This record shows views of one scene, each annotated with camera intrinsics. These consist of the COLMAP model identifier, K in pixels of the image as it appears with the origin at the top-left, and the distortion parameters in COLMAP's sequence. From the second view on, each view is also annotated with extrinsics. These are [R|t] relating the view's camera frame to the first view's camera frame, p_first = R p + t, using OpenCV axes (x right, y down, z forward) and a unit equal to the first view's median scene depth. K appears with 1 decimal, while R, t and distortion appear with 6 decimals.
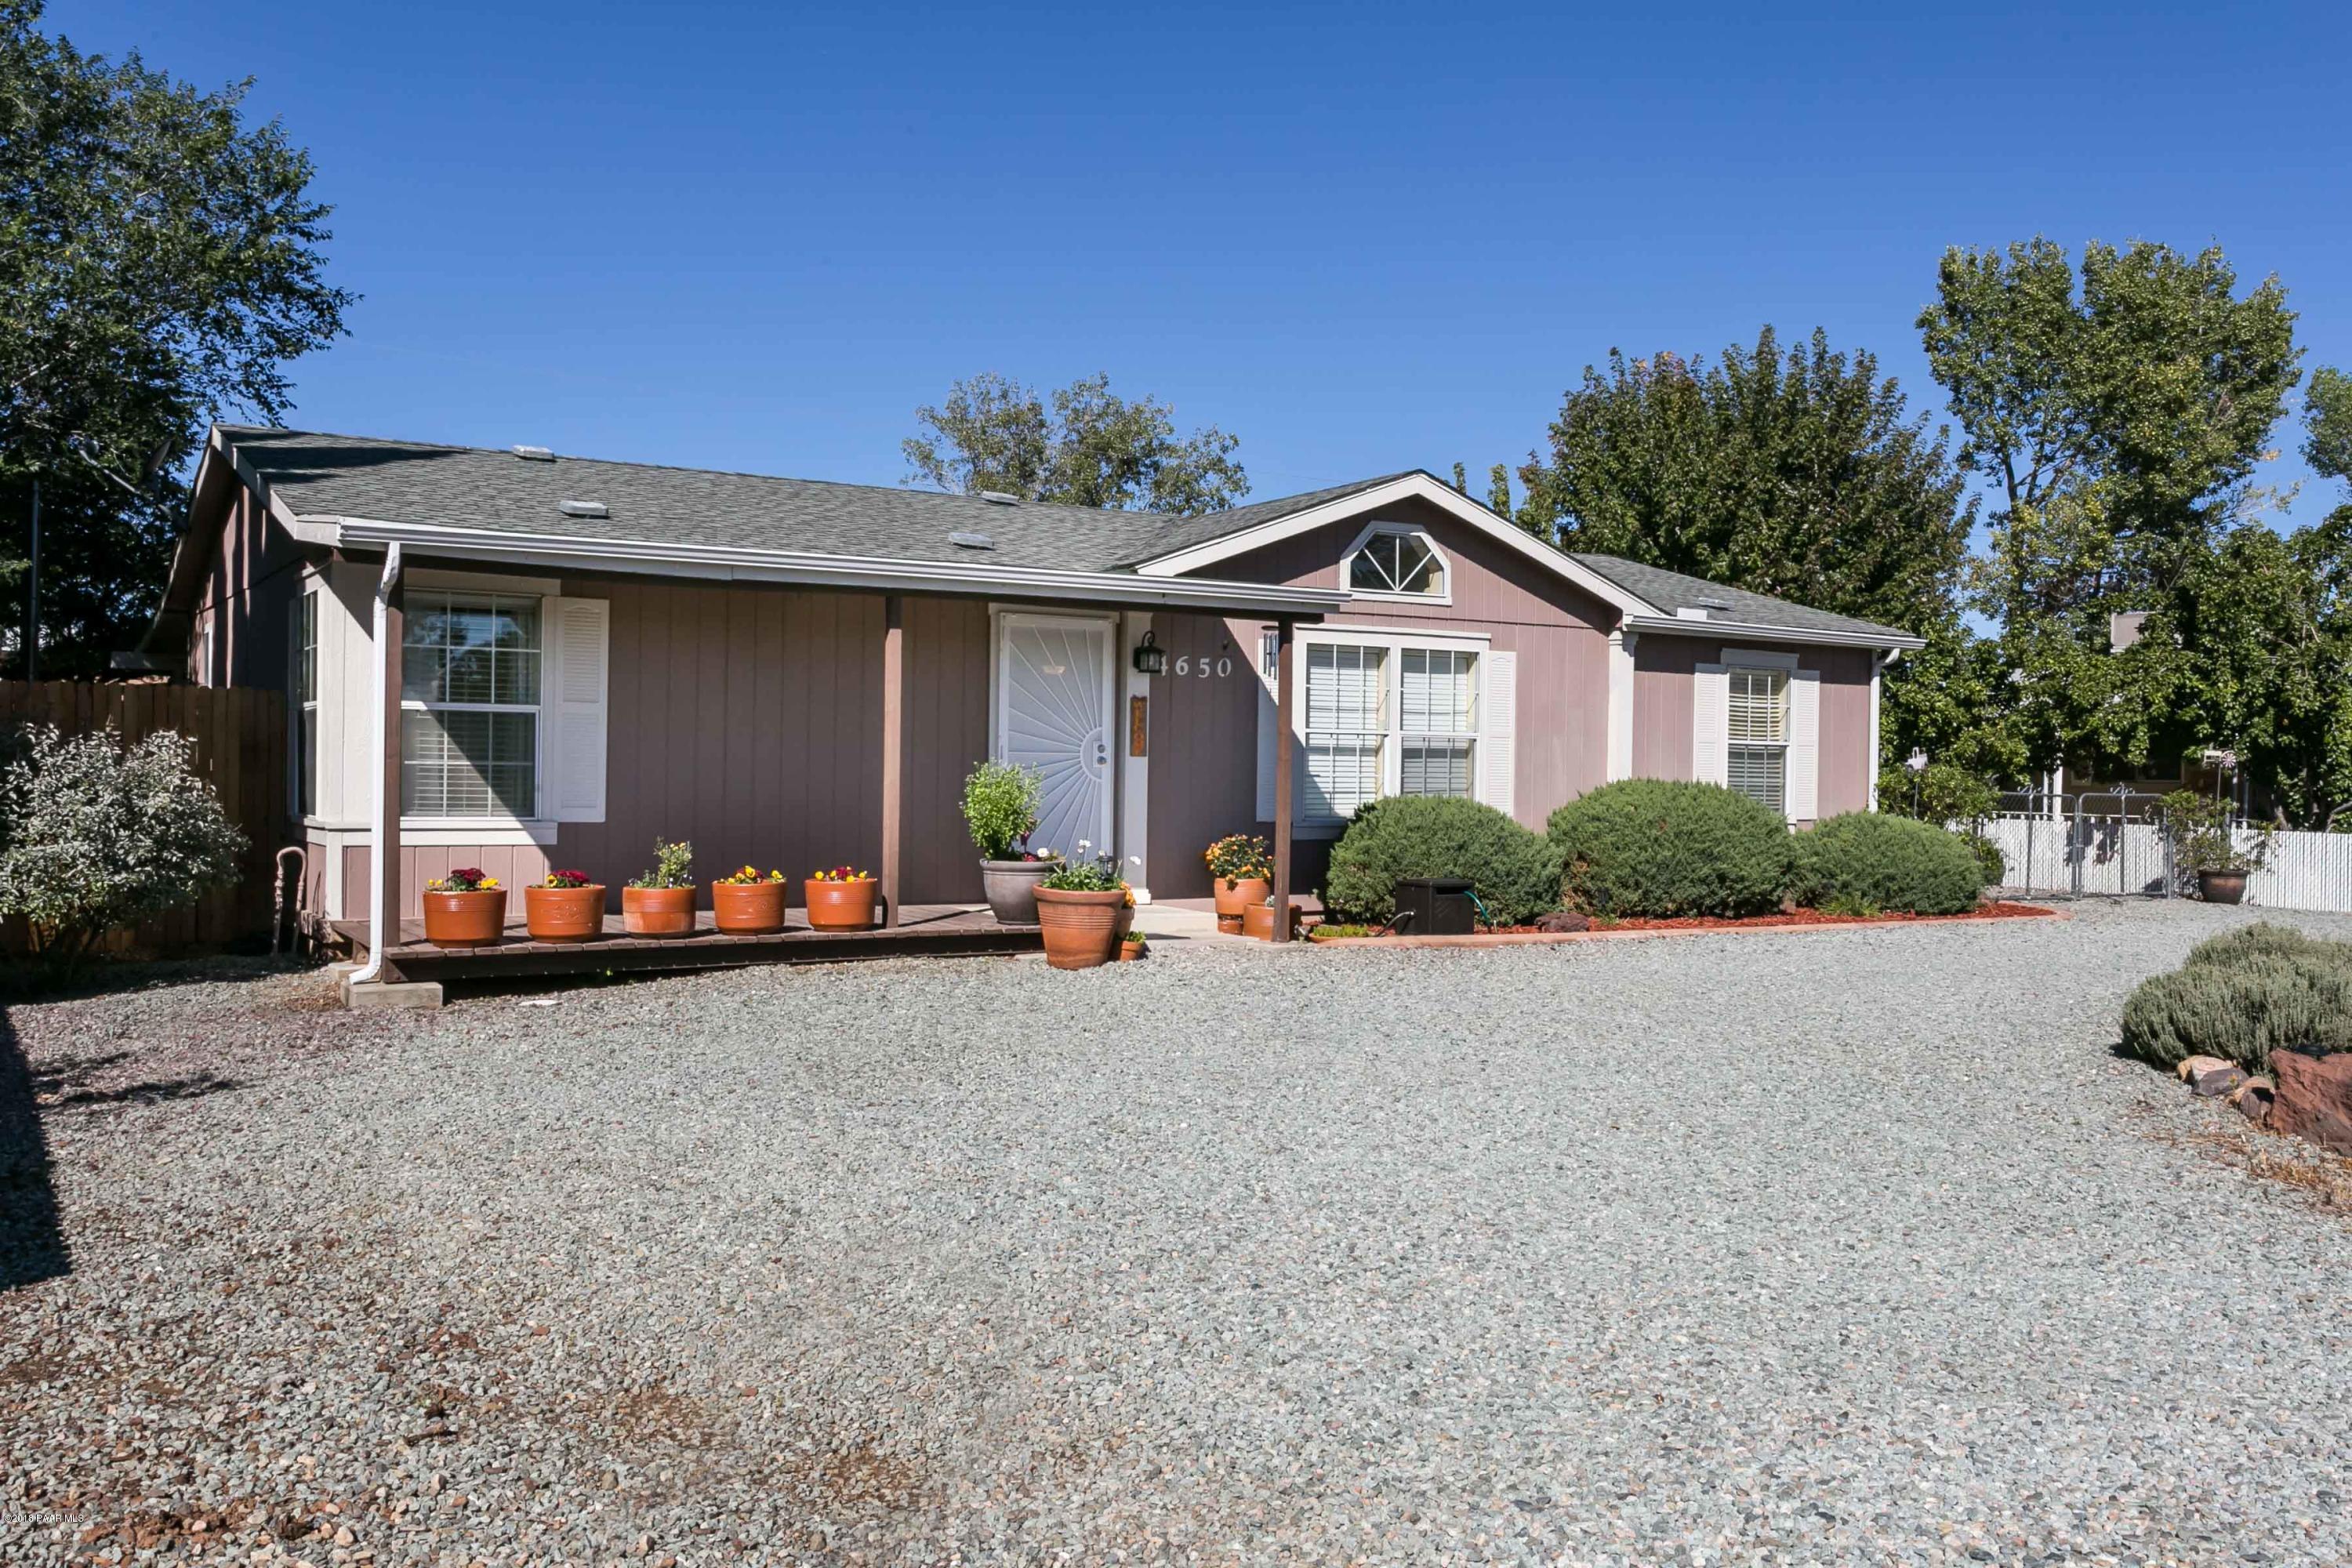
lens RADIAL K [[1945.7, 0, 1163.2], [0, 1945.7, 783.0], [0, 0, 1]] dist [0.045055, 0.000226]
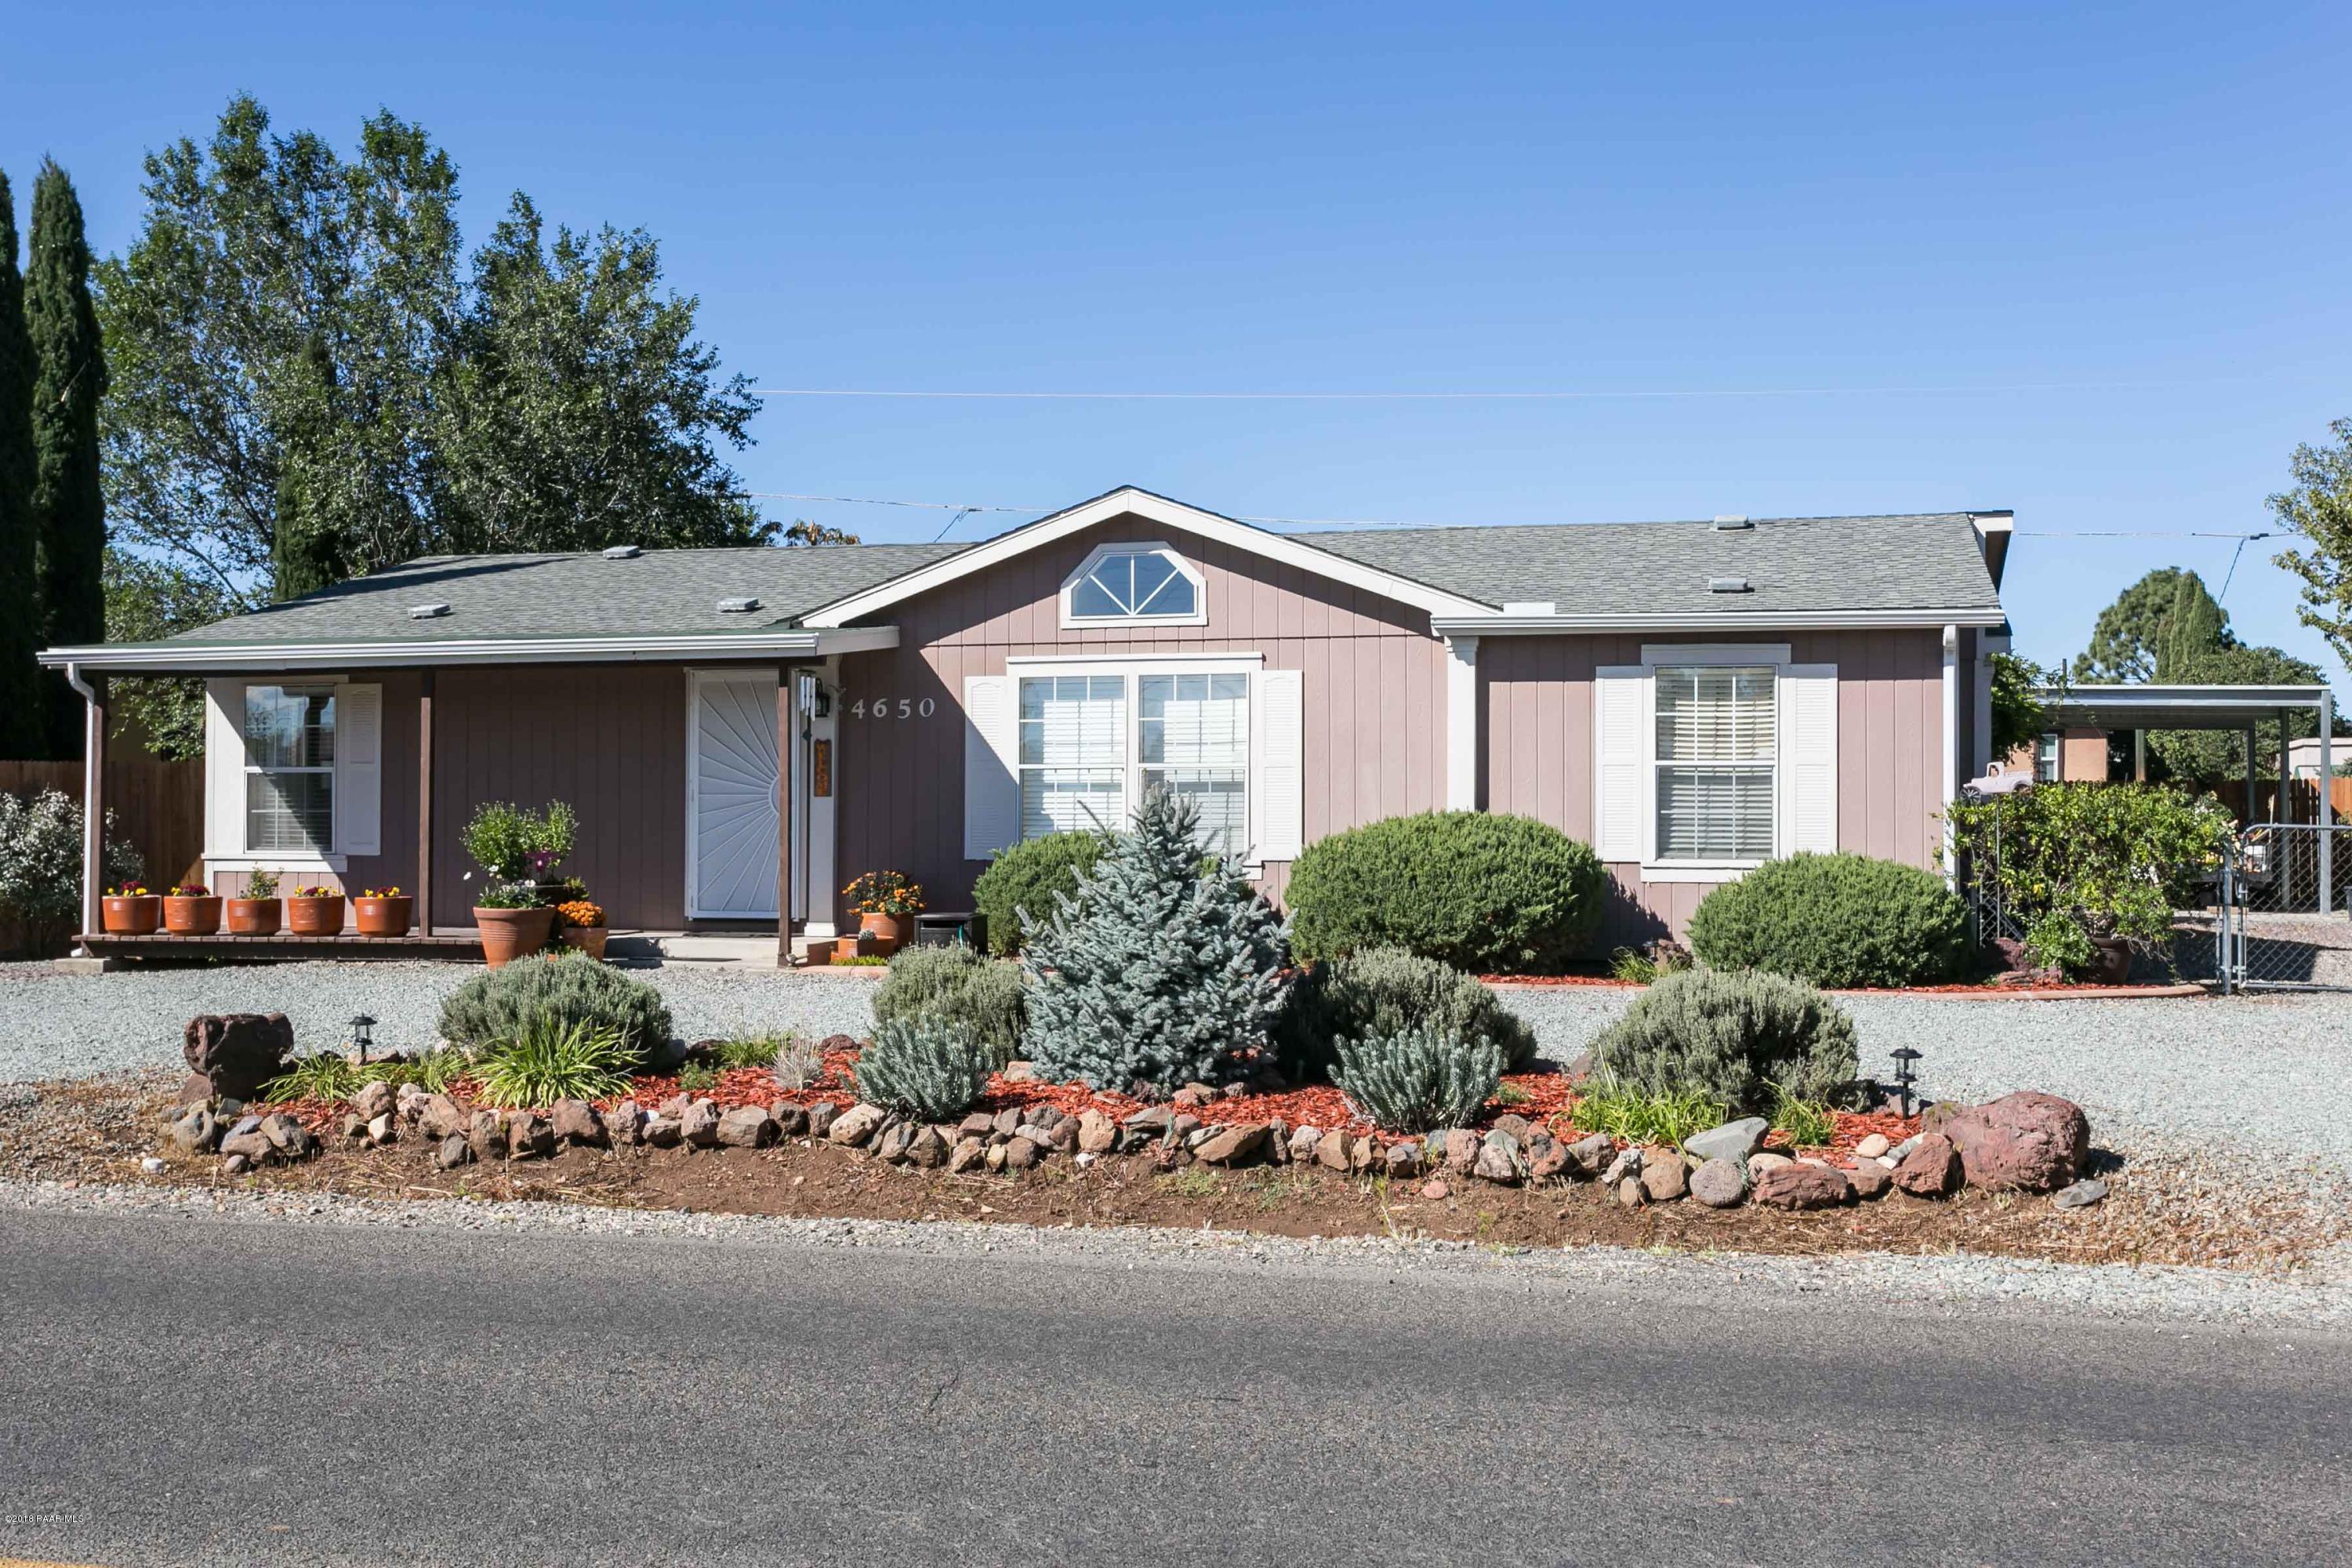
lens RADIAL K [[2632.5, 0, 1123.0], [0, 2632.5, 798.6], [0, 0, 1]] dist [0.029426, 0.000000]
pose [[0.679449, -0.021450, -0.733409, 1.115752], [0.002135, 0.999626, -0.027258, 0.025979], [0.733720, 0.016955, 0.679241, 0.145929]]
